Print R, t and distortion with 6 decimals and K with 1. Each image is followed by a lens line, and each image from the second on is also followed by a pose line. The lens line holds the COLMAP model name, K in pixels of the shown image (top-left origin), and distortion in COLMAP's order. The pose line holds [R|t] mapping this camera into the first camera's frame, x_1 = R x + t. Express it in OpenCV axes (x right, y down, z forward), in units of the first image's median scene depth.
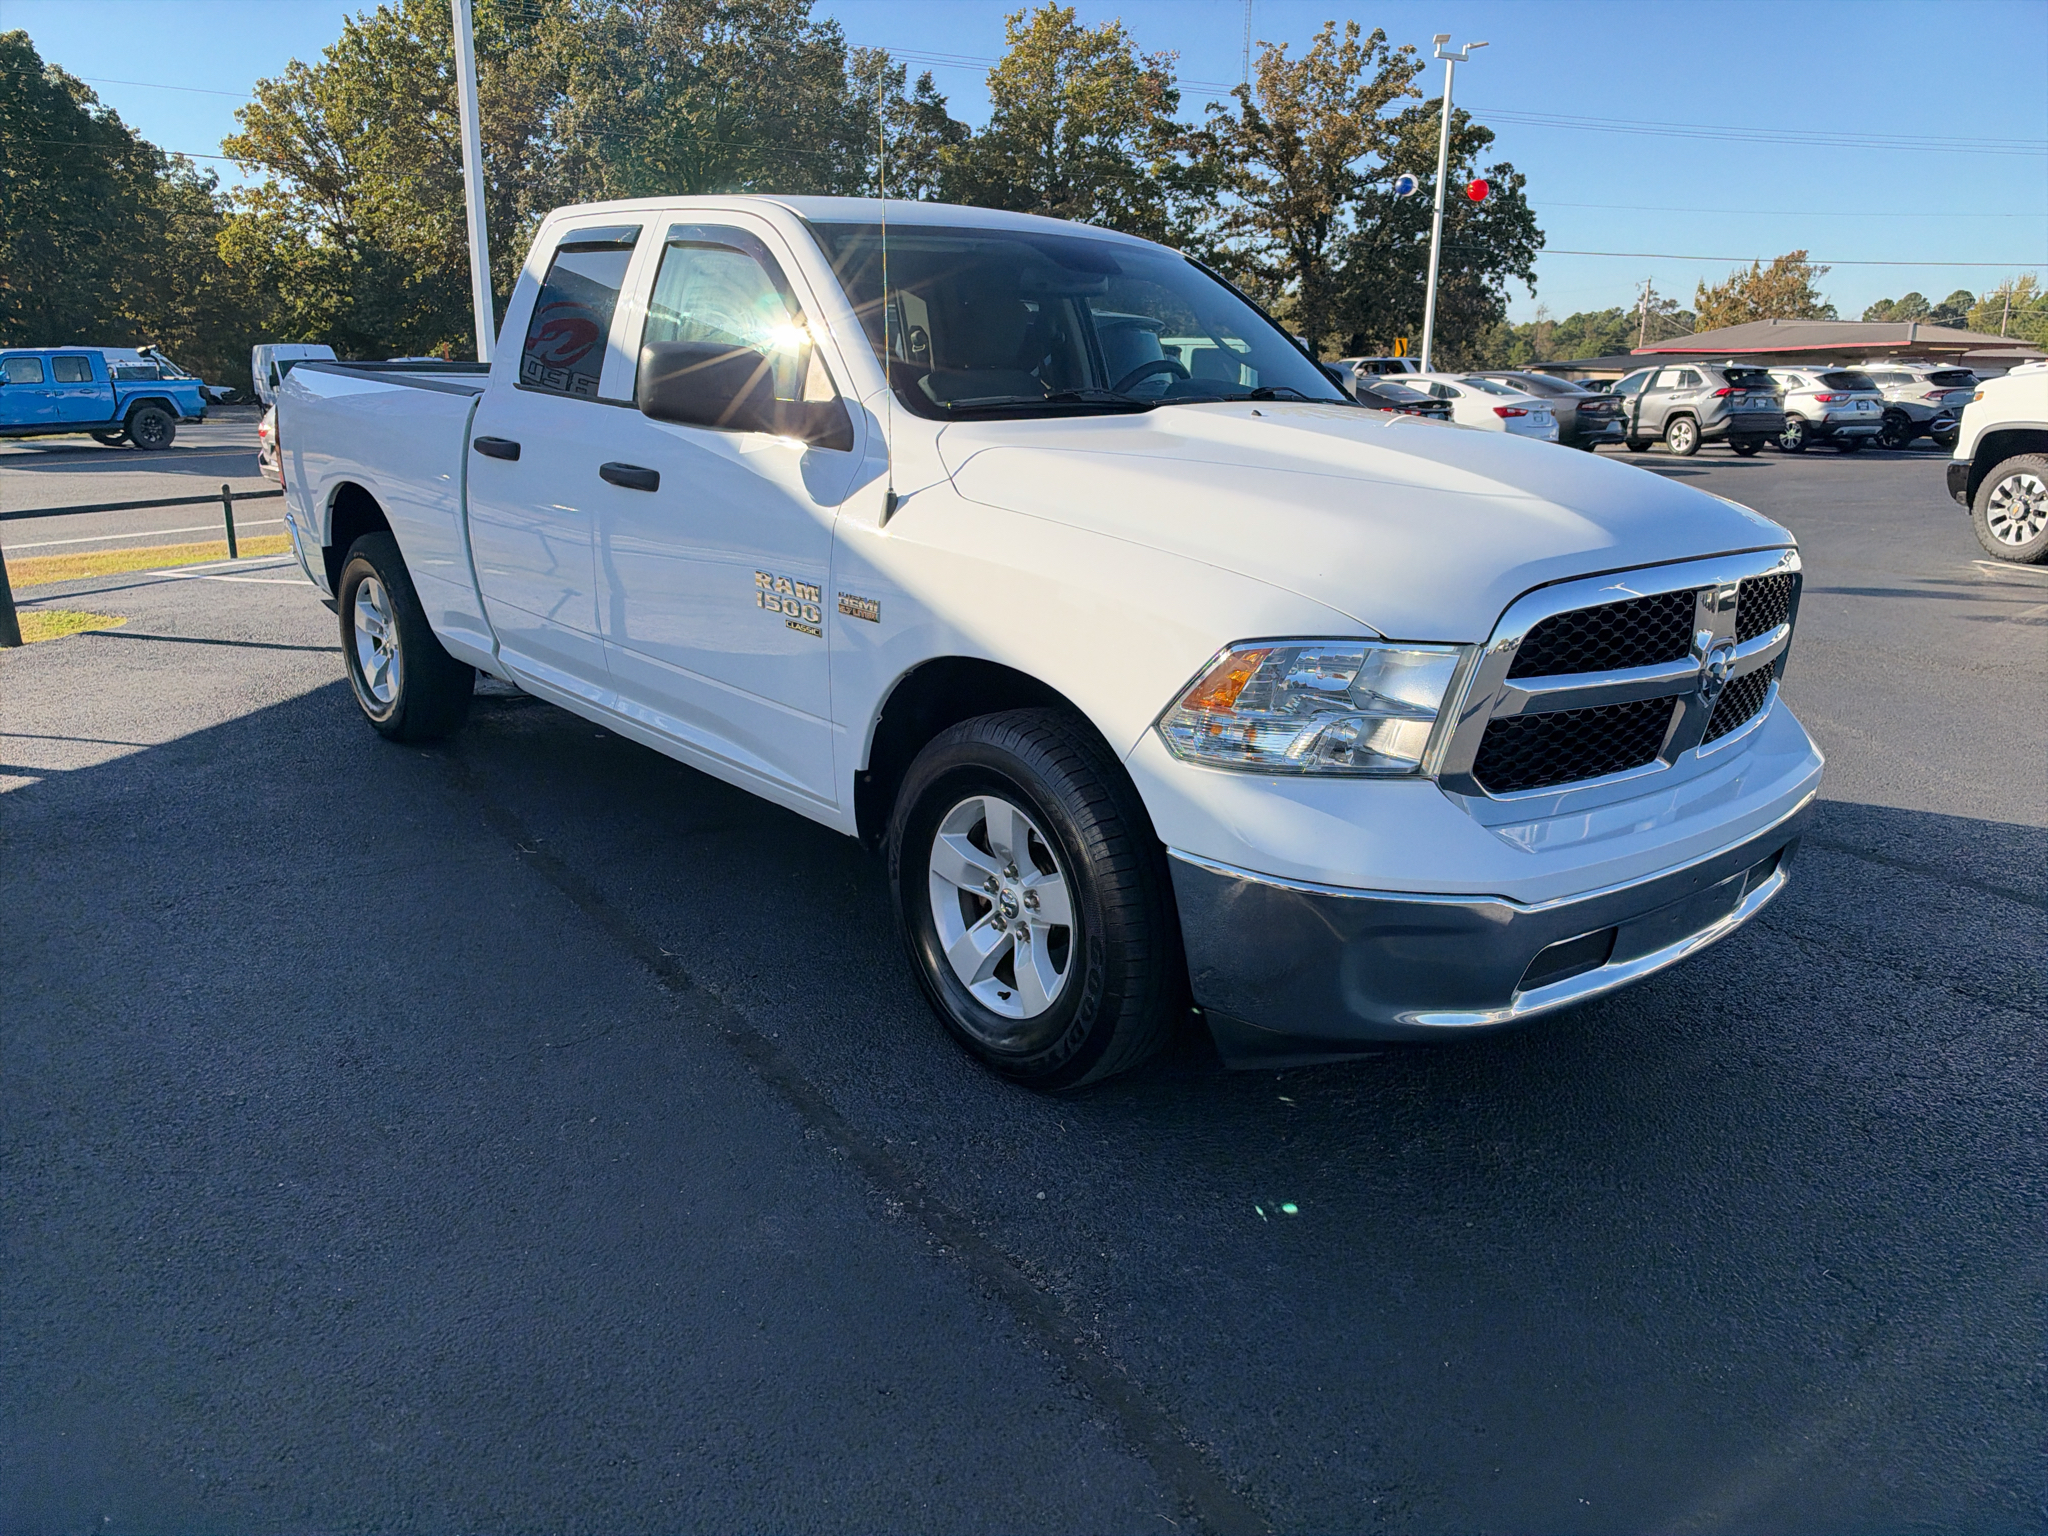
lens RADIAL K [[1546.2, 0, 1014.8], [0, 1546.2, 765.9], [0, 0, 1]] dist [-0.017050, 0.003113]
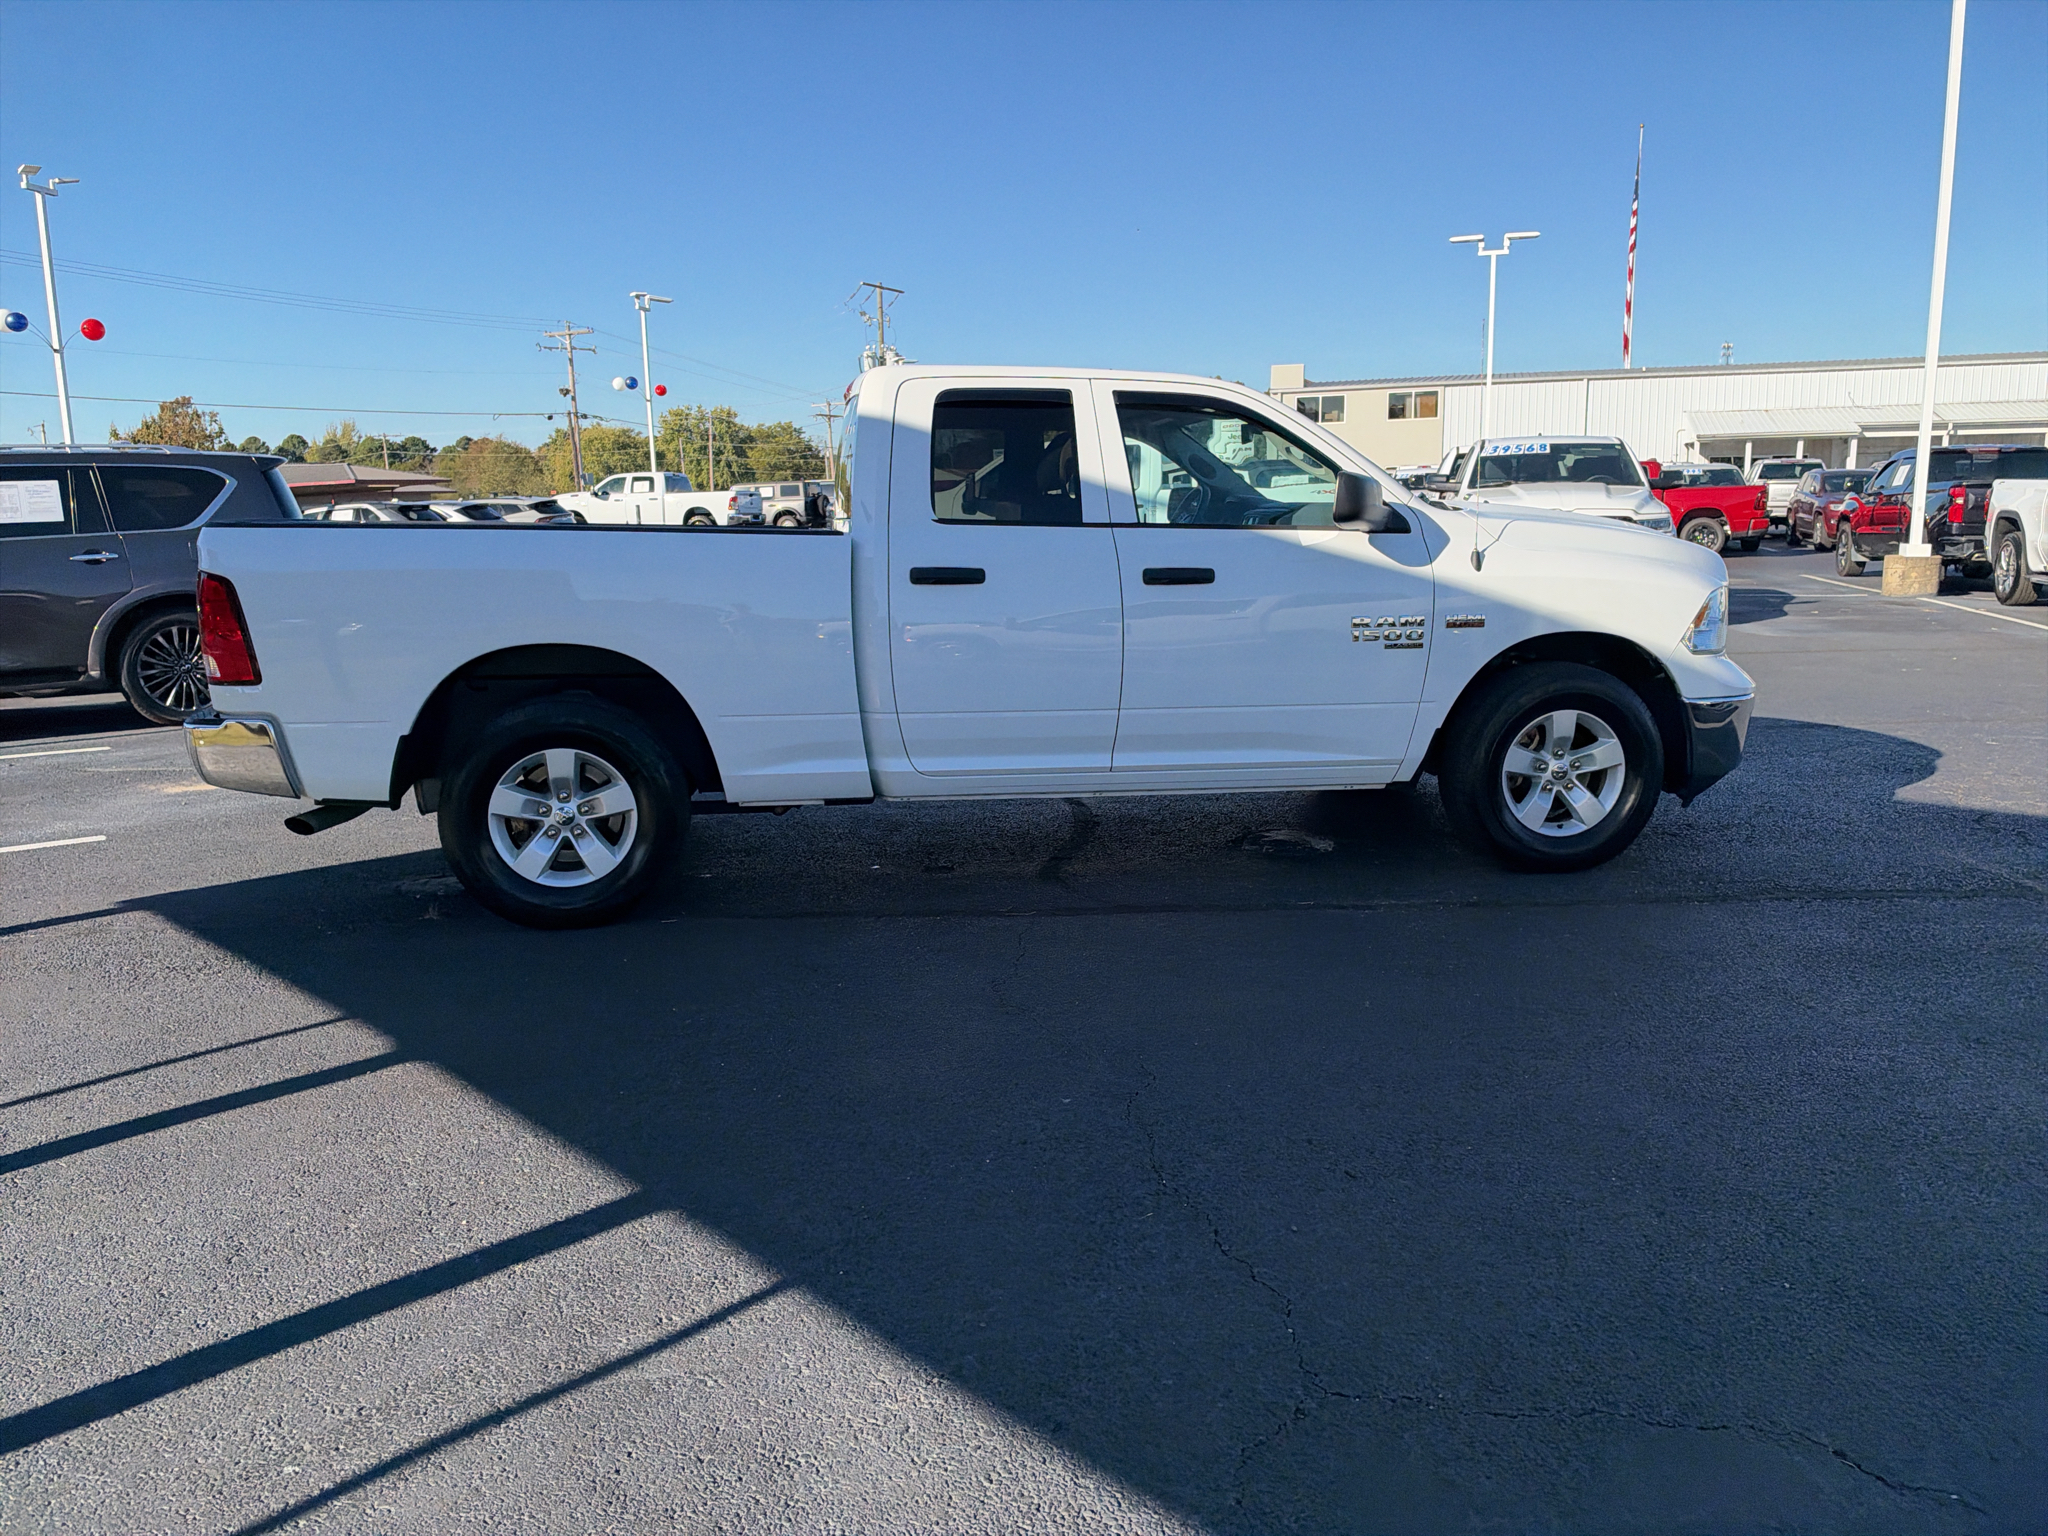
lens RADIAL K [[1546.2, 0, 1014.8], [0, 1546.2, 765.9], [0, 0, 1]] dist [-0.017050, 0.003113]
pose [[0.516375, -0.174273, 0.838443, -1.549874], [0.247432, 0.967678, 0.048748, -0.134799], [-0.819838, 0.182286, 0.542805, 0.458903]]
